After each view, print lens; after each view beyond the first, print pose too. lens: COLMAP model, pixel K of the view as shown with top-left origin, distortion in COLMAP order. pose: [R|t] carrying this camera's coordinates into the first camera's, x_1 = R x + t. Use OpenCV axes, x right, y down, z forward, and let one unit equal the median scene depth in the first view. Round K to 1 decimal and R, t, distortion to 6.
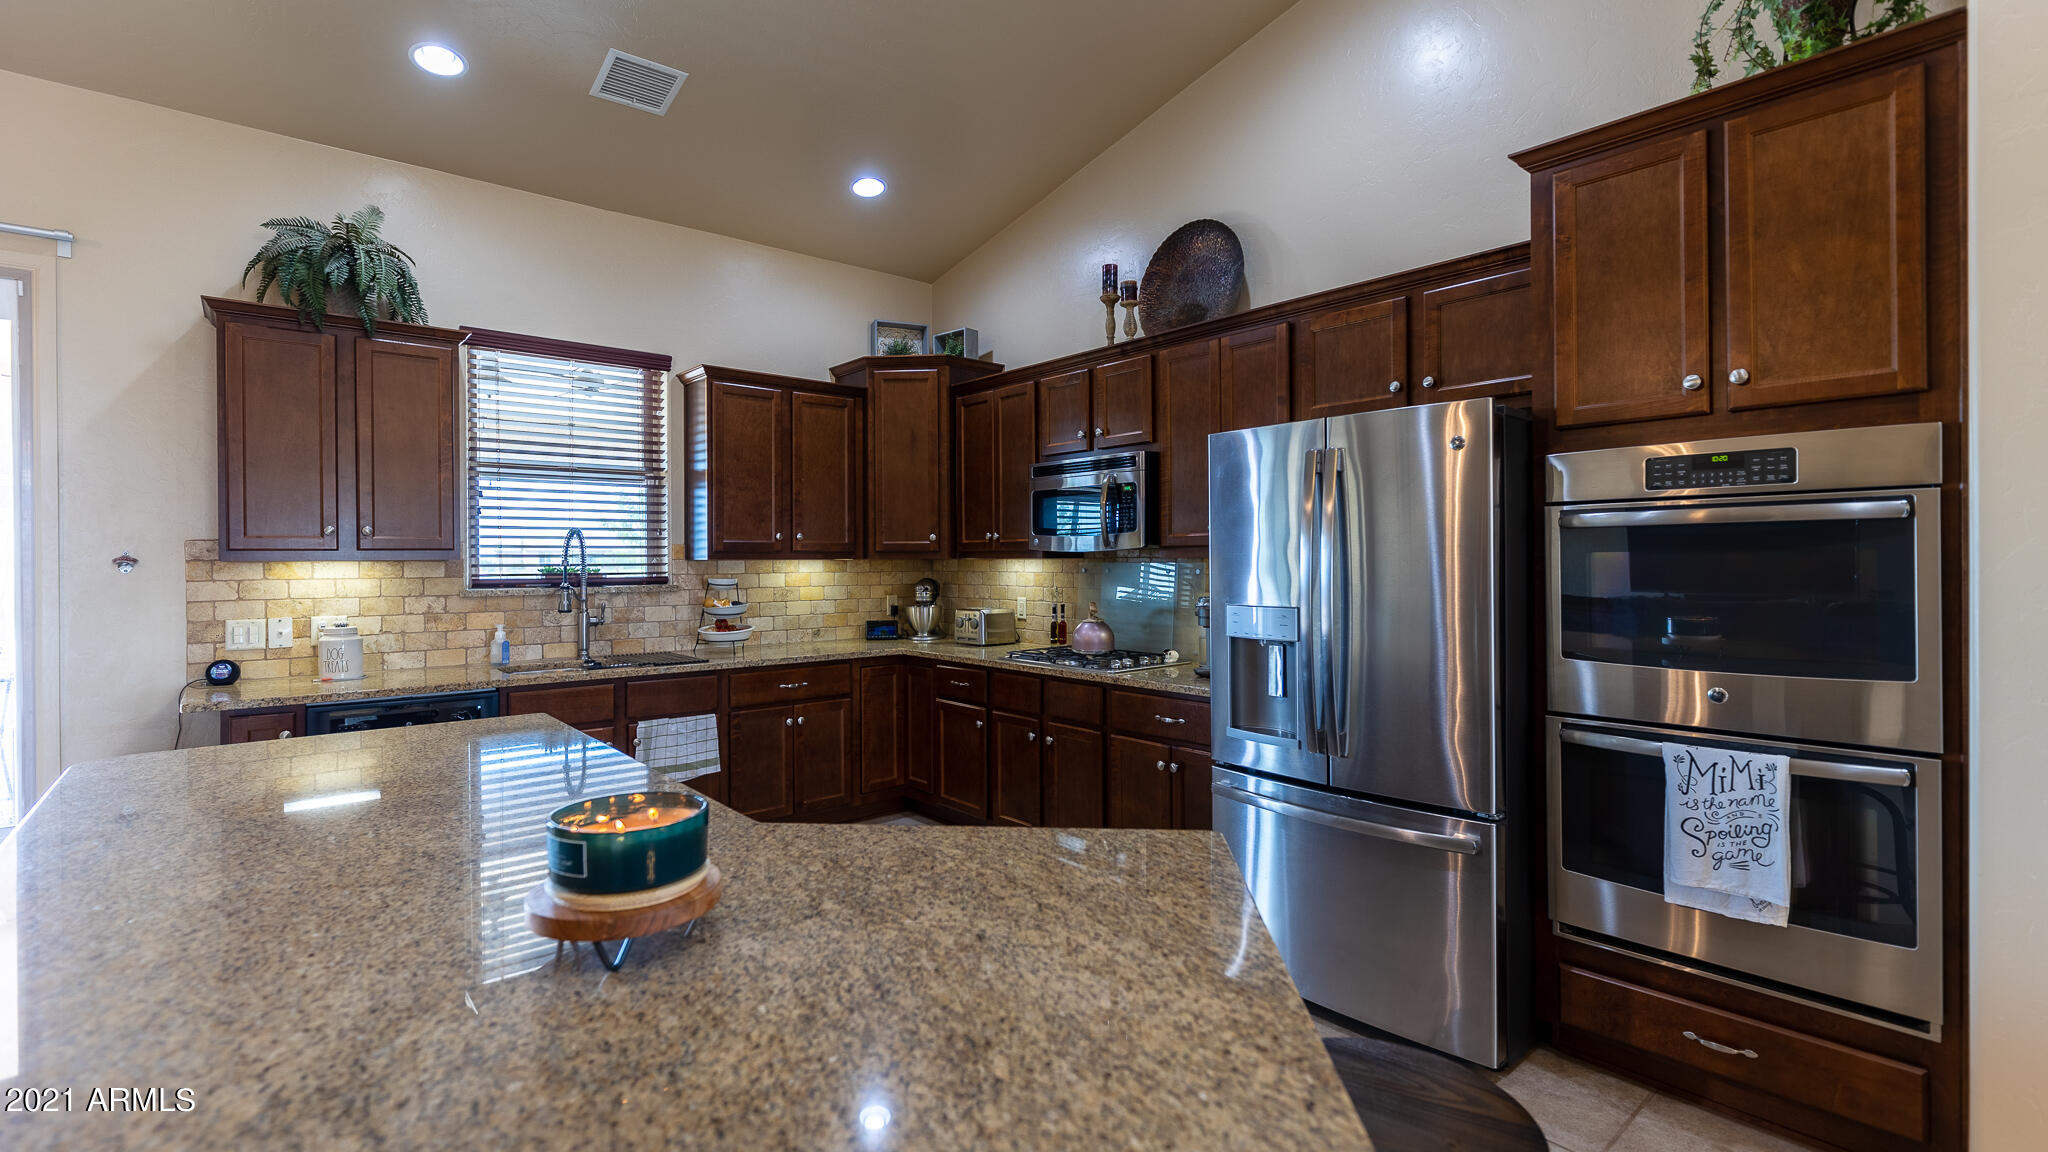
lens RADIAL K [[925.2, 0, 1025.8], [0, 925.2, 561.0], [0, 0, 1]] dist [-0.000929, -0.000025]
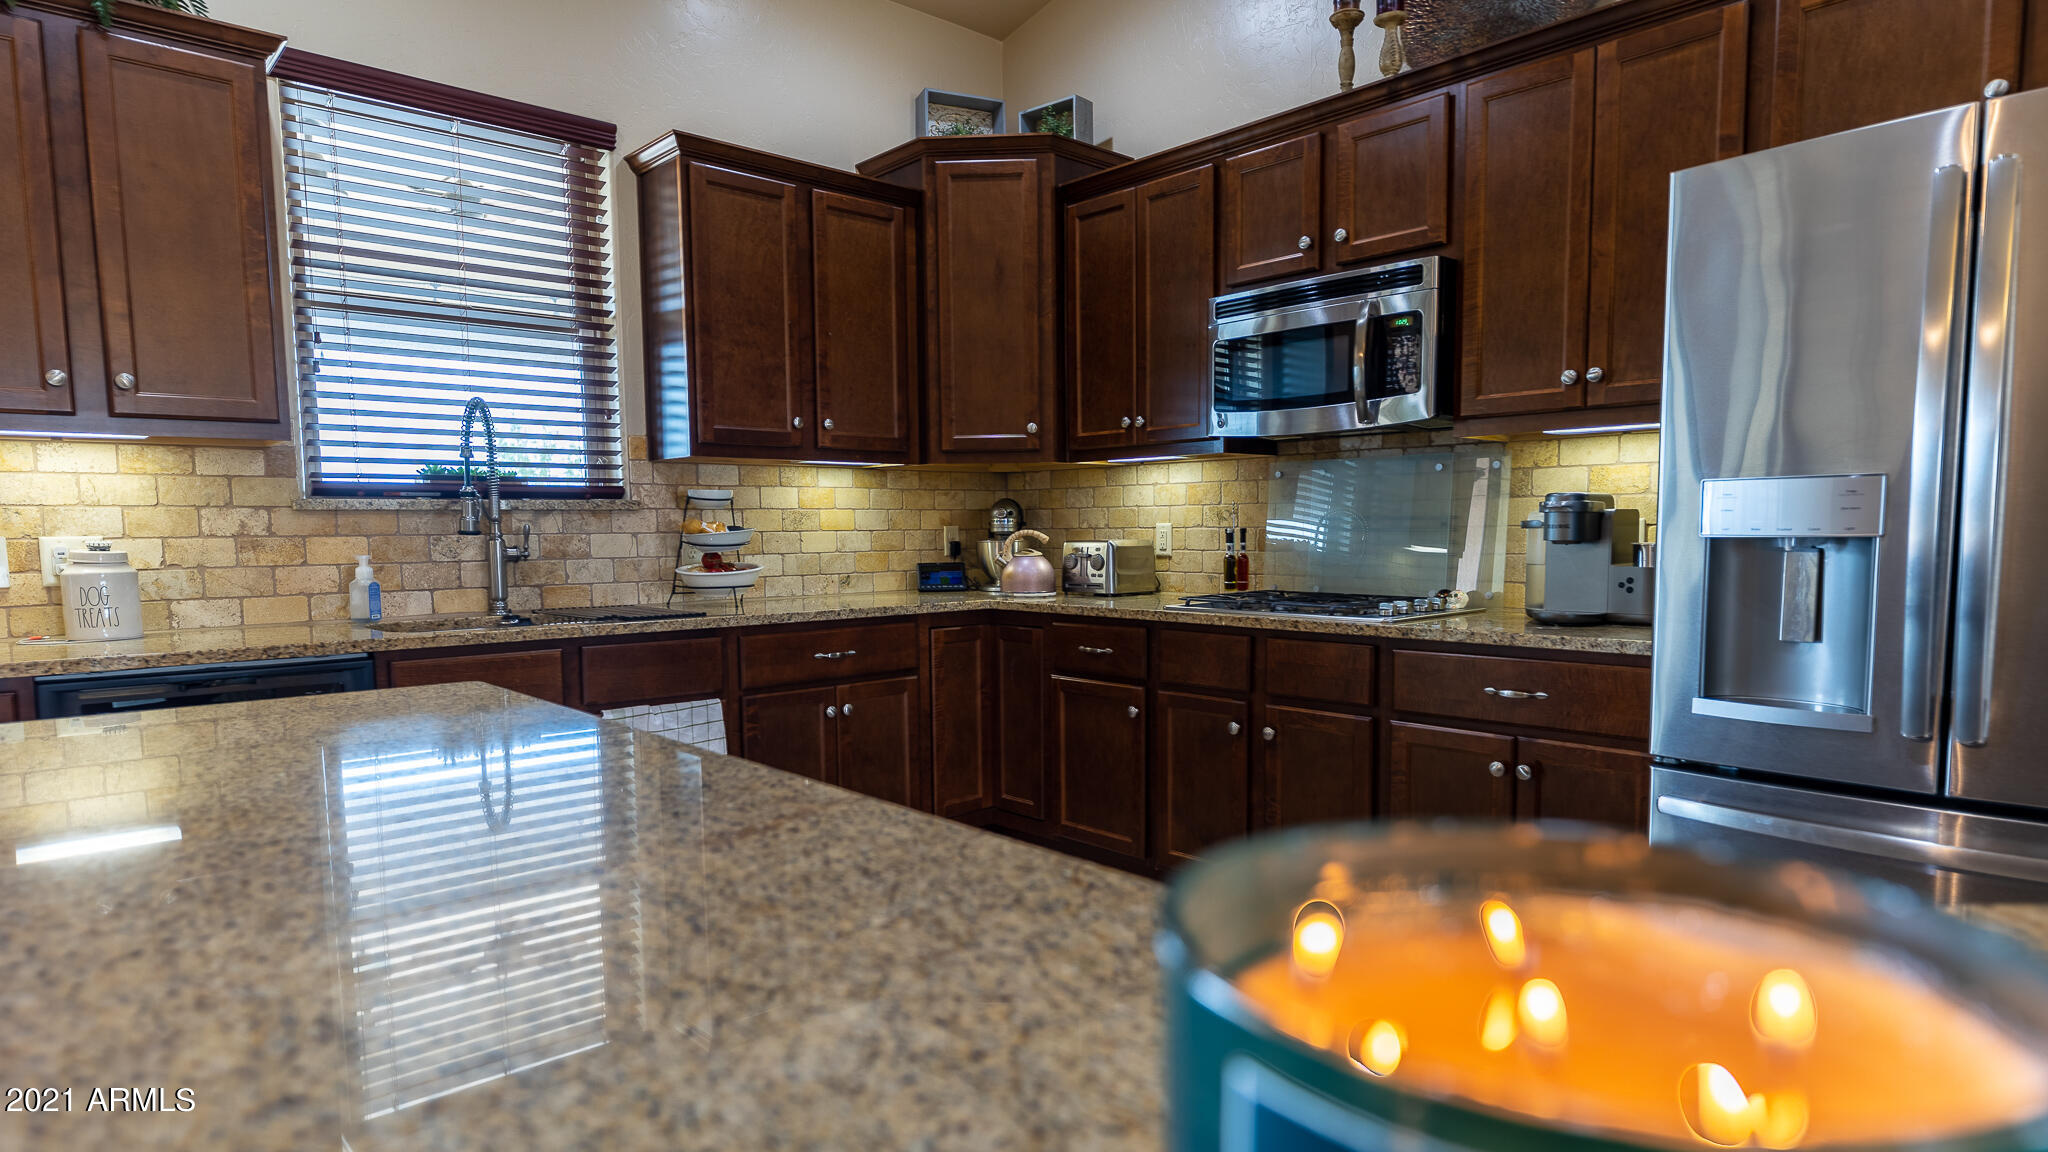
lens RADIAL K [[1161.7, 0, 1030.5], [0, 1161.7, 634.4], [0, 0, 1]] dist [-0.000574, -0.000257]
pose [[0.999520, -0.007767, 0.029984, -0.135916], [0.005044, 0.995942, 0.089859, 0.047968], [-0.030561, -0.089665, 0.995503, 0.197098]]
